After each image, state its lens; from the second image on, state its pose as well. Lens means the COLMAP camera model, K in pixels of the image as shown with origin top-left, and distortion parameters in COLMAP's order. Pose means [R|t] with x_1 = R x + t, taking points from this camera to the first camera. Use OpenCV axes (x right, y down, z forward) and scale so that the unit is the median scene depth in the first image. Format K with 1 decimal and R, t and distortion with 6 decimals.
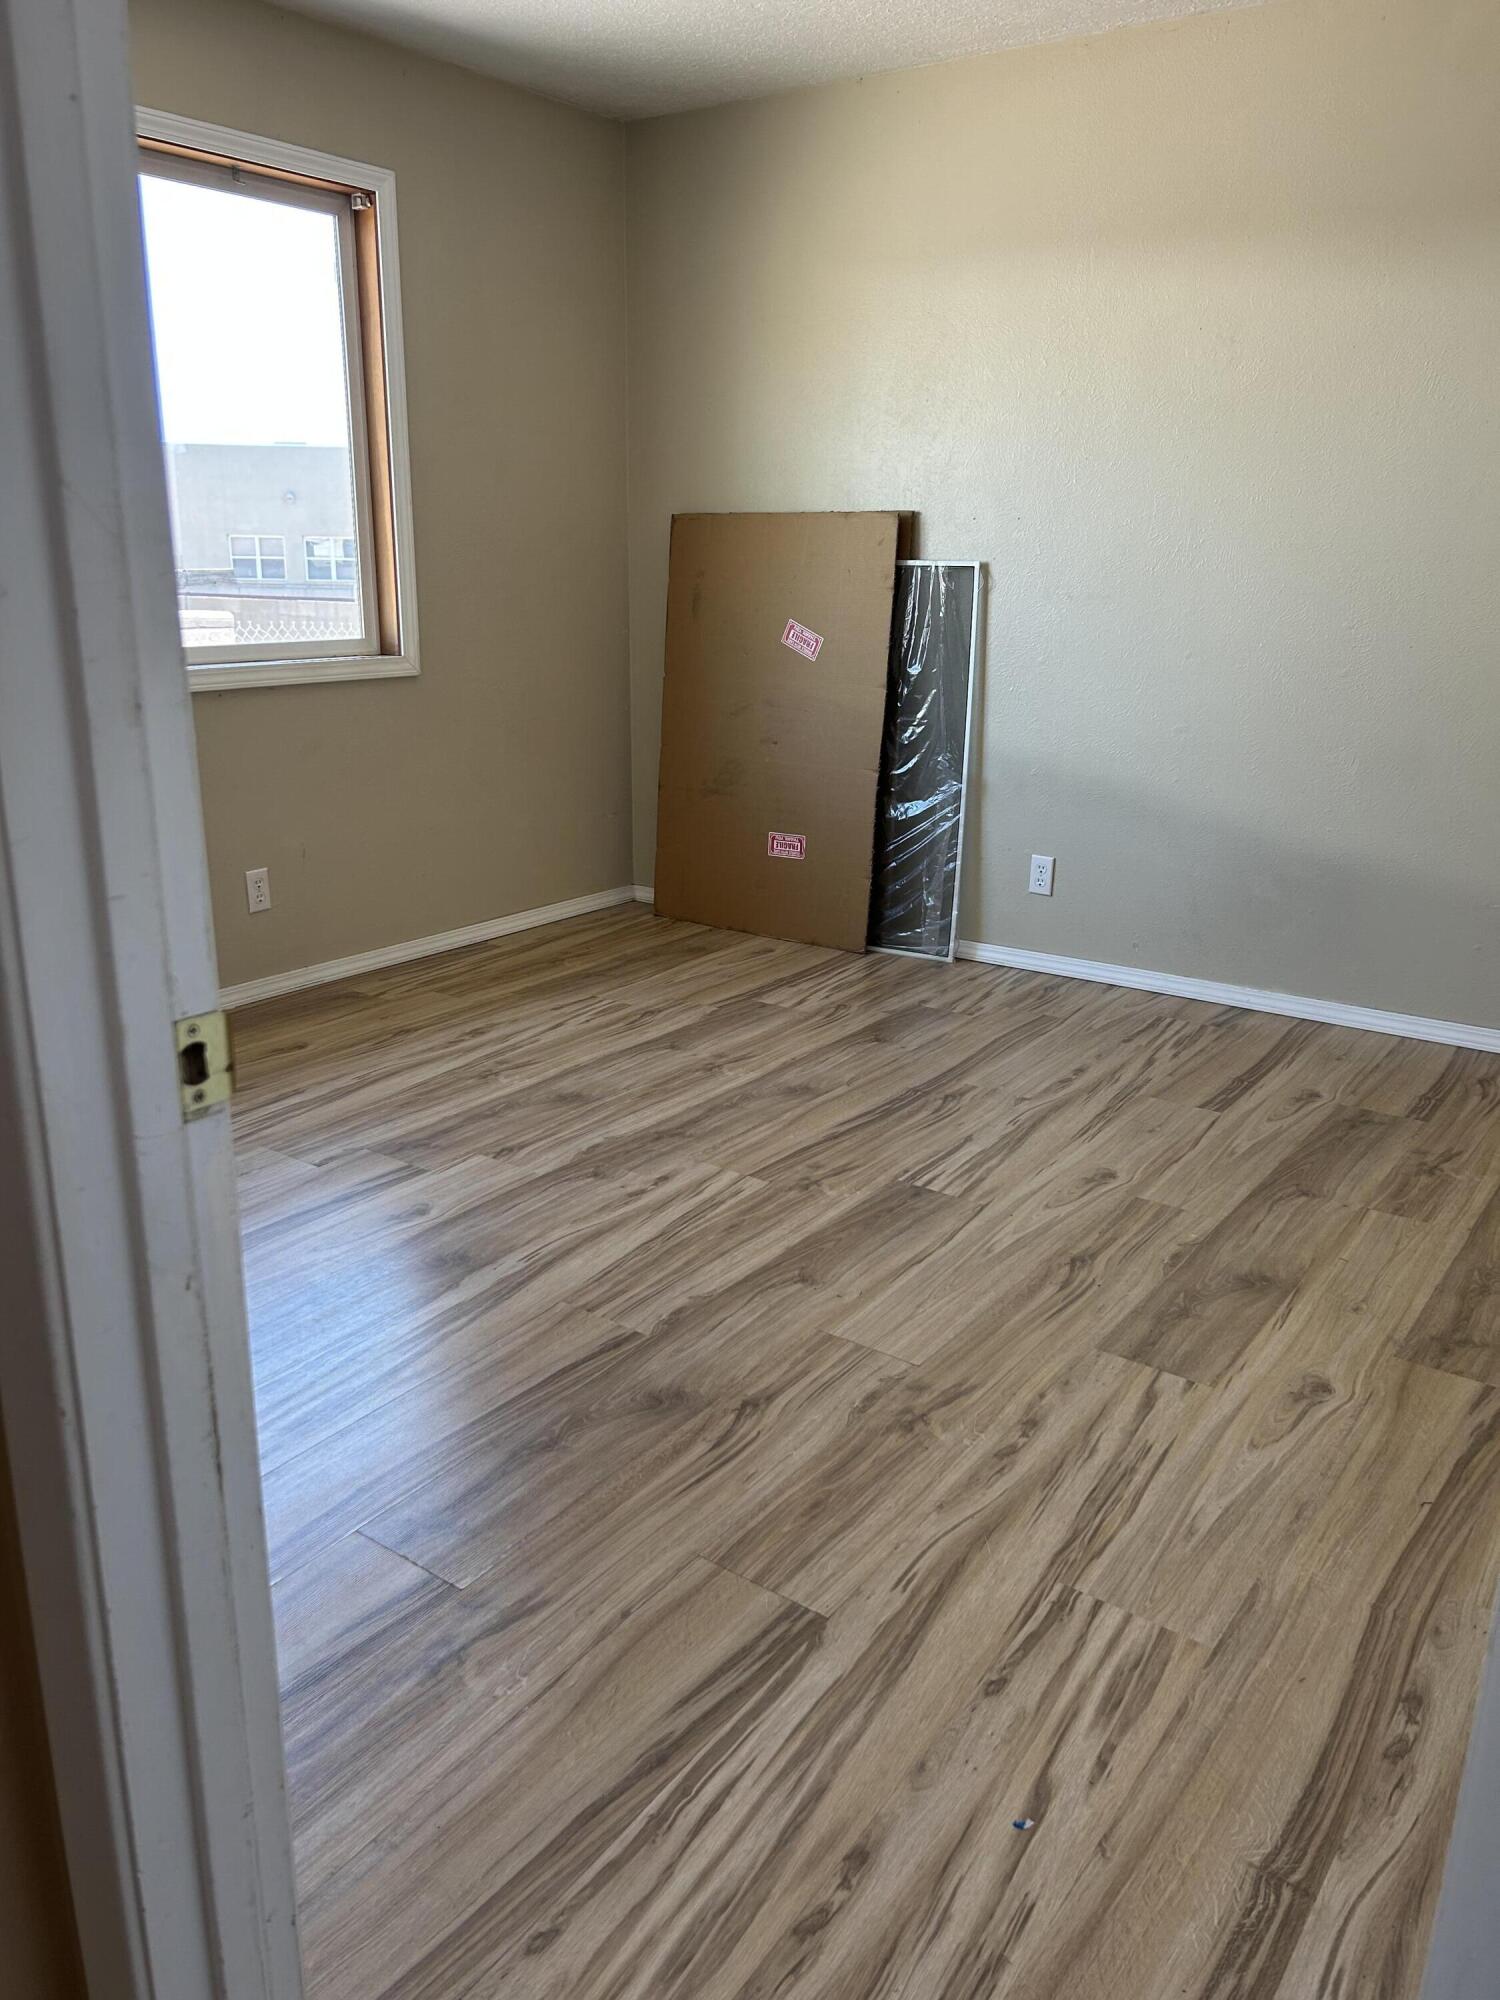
lens RADIAL K [[1496.1, 0, 747.7], [0, 1496.1, 999.7], [0, 0, 1]] dist [0.033011, -0.034464]
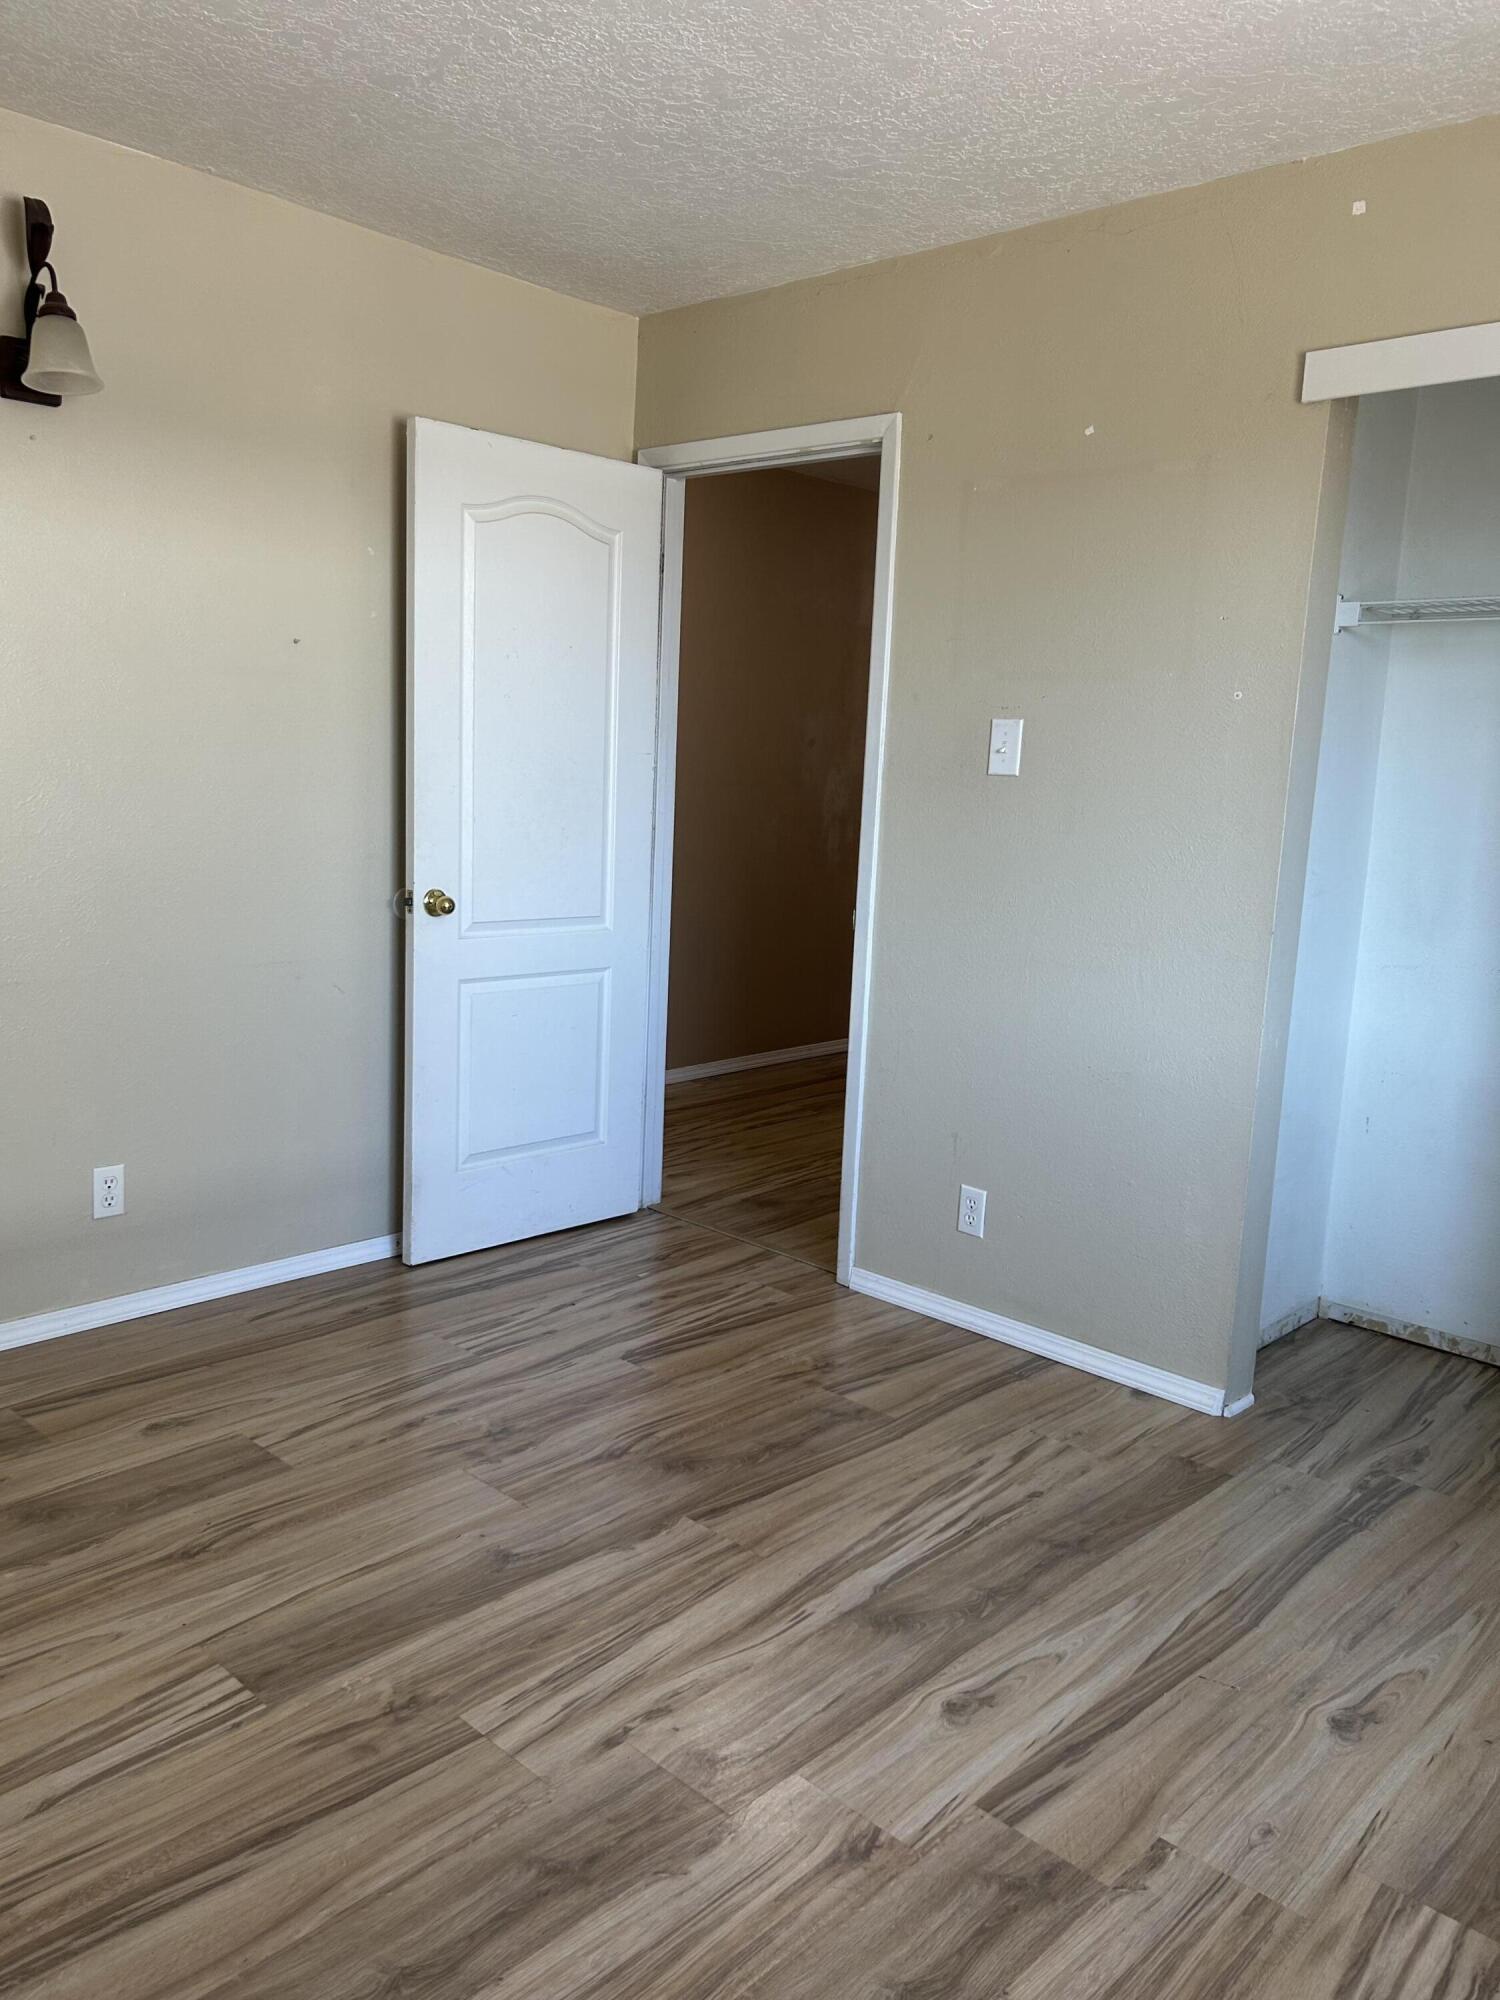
lens RADIAL K [[1496.1, 0, 745.9], [0, 1496.1, 999.6], [0, 0, 1]] dist [0.033011, -0.034464]
pose [[-0.990054, -0.076595, 0.118011, -0.206314], [-0.018190, 0.901457, 0.432485, -0.566964], [-0.139508, 0.426037, -0.893885, 1.773037]]
